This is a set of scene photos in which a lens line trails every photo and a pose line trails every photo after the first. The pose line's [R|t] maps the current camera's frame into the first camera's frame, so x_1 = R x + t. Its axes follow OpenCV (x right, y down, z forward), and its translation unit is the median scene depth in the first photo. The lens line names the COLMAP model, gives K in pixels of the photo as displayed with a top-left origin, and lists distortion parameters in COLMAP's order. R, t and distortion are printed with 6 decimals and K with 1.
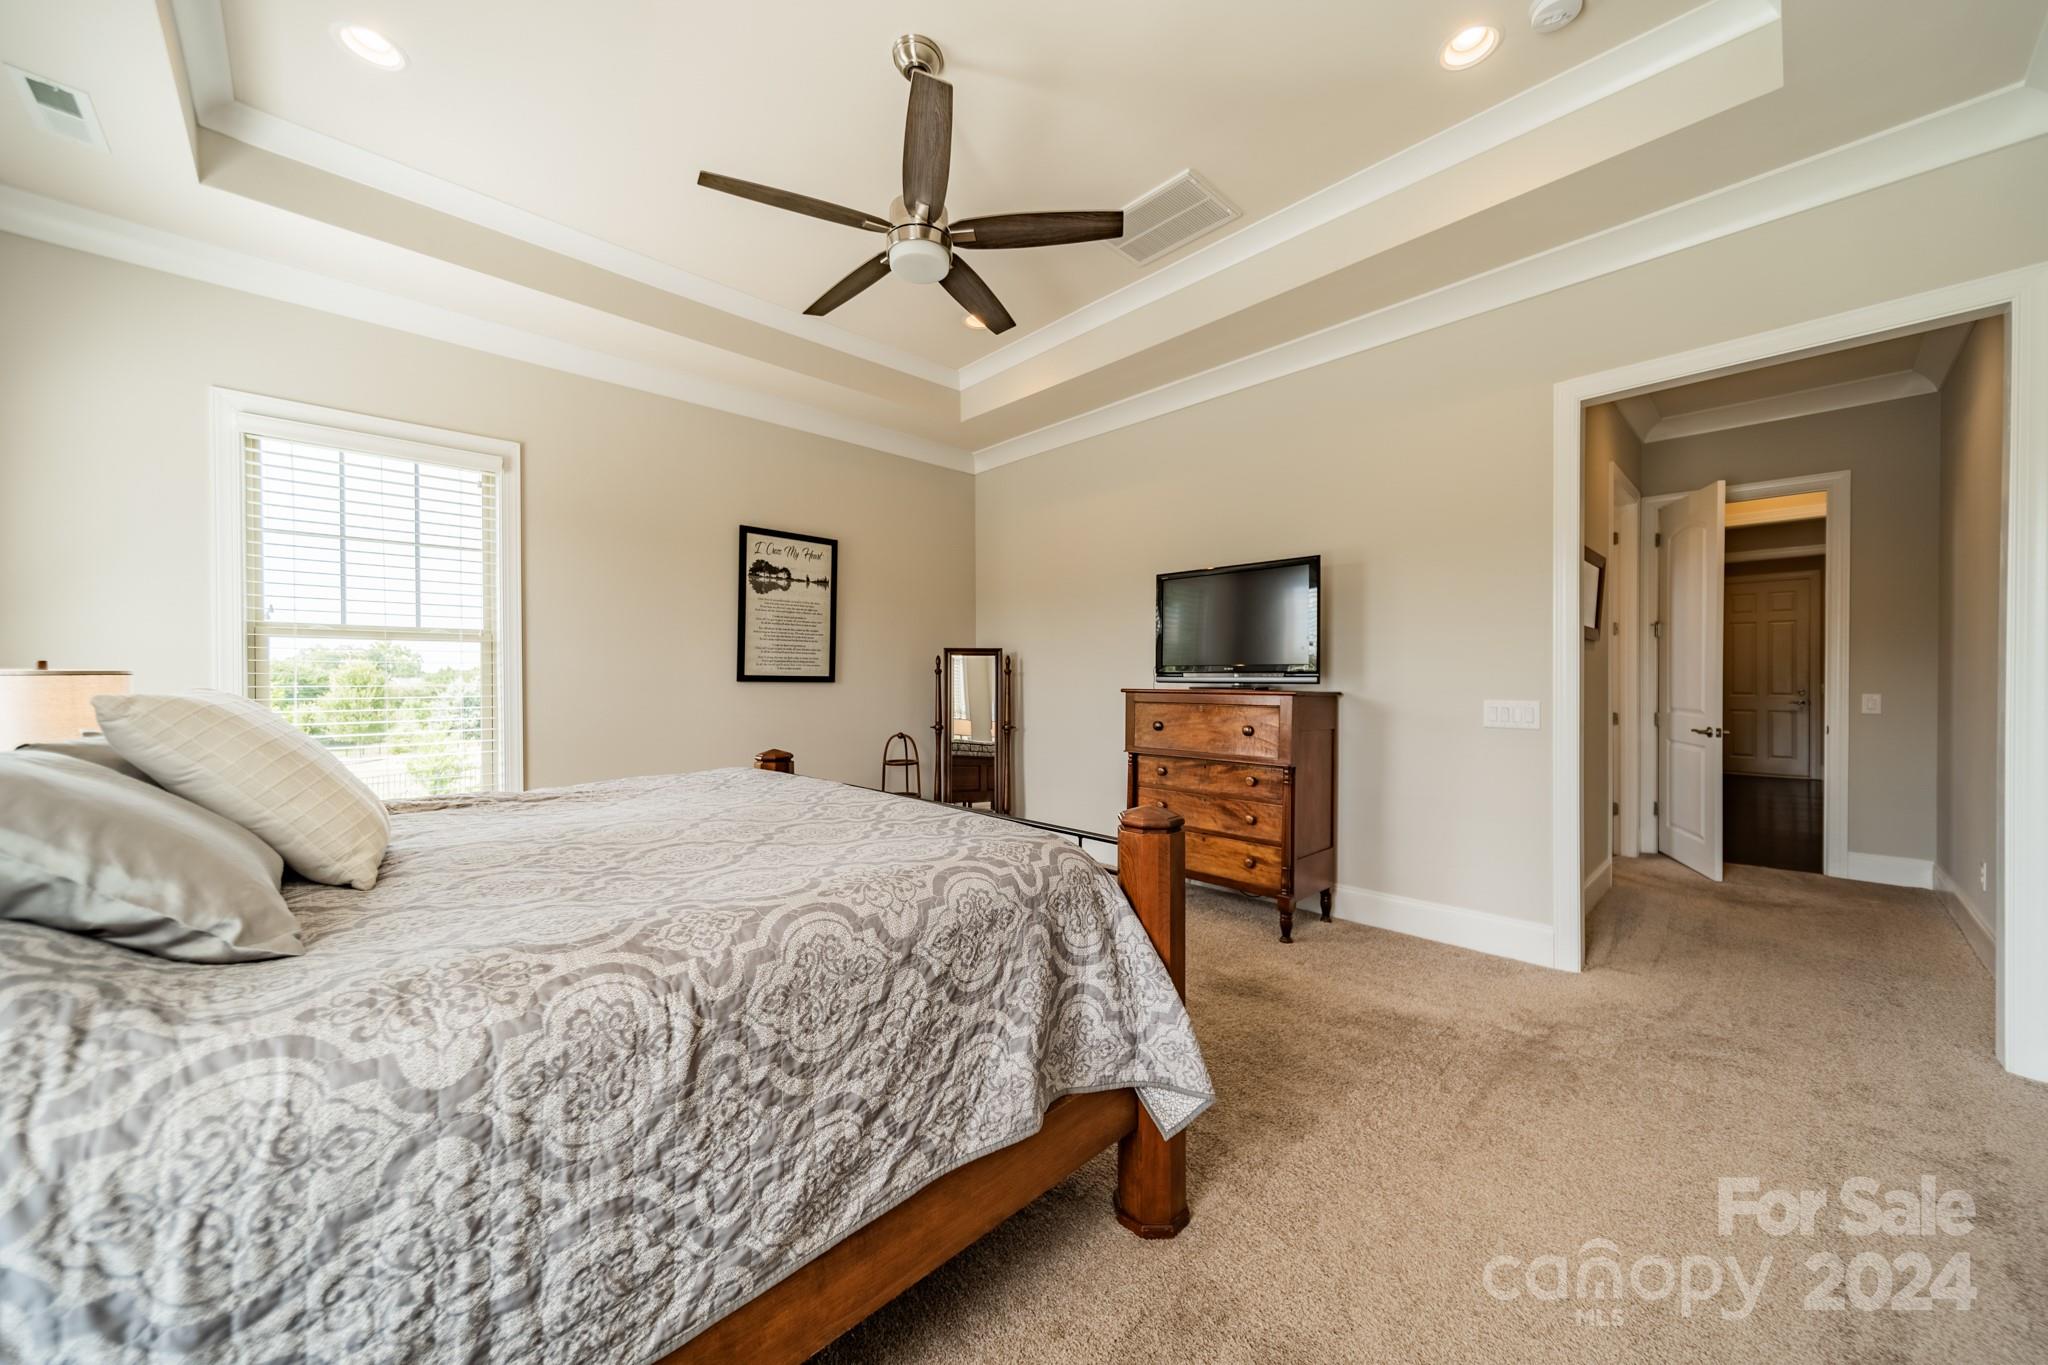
lens RADIAL K [[730.9, 0, 1018.8], [0, 730.9, 686.1], [0, 0, 1]] dist [0.001214, -0.000020]
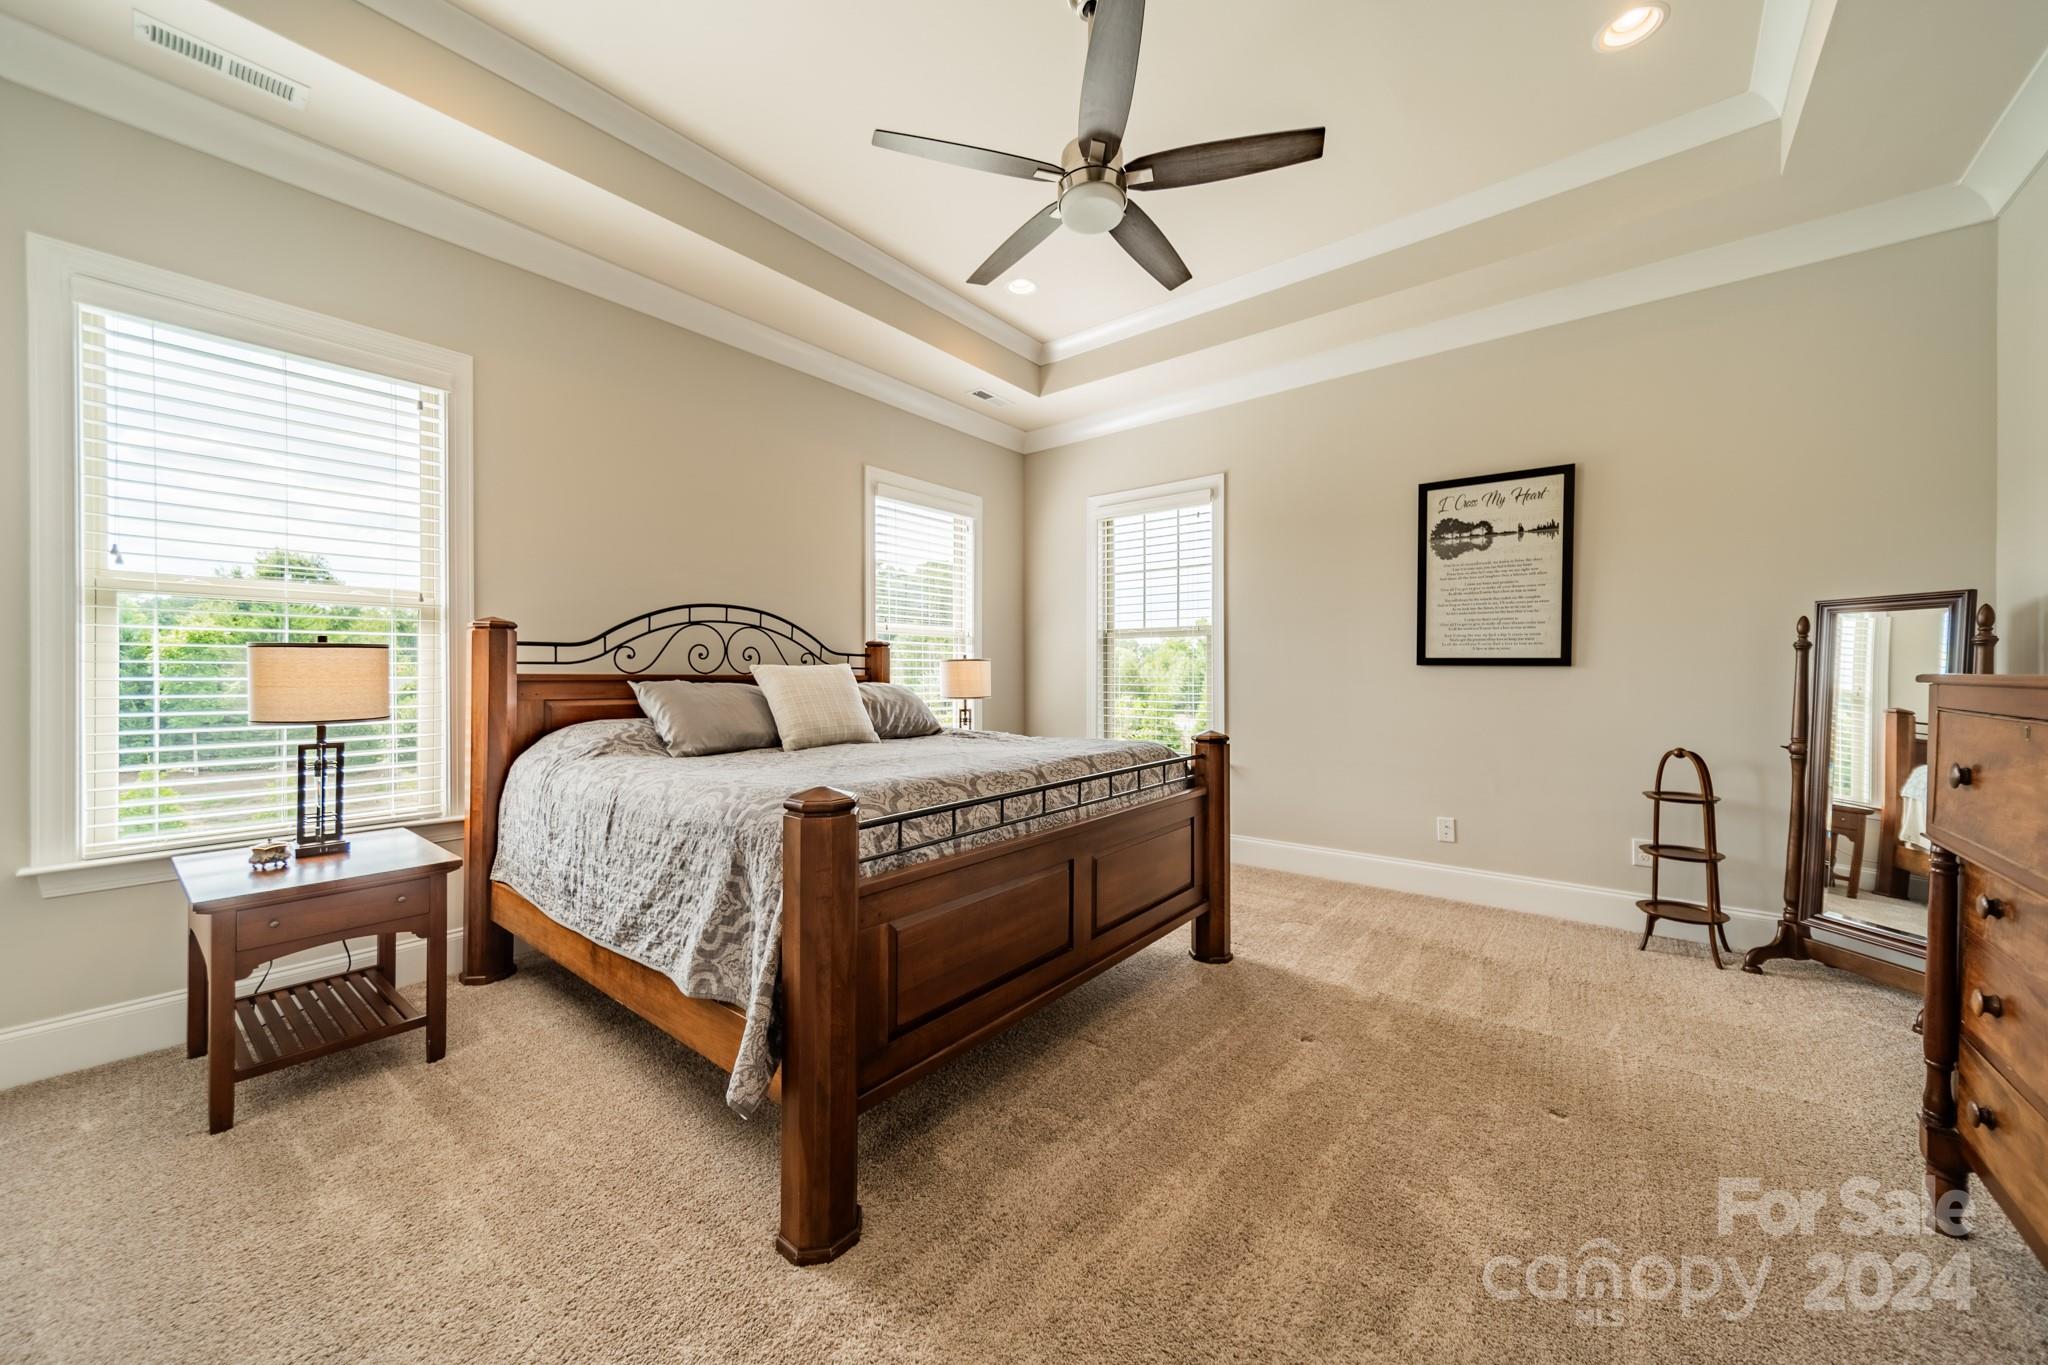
lens RADIAL K [[730.9, 0, 1021.1], [0, 730.9, 676.6], [0, 0, 1]] dist [0.001214, -0.000020]
pose [[0.131250, 0.007487, -0.991321, 0.408209], [-0.009877, 0.999932, 0.006245, 0.006258], [0.991300, 0.008971, 0.131315, 0.410836]]
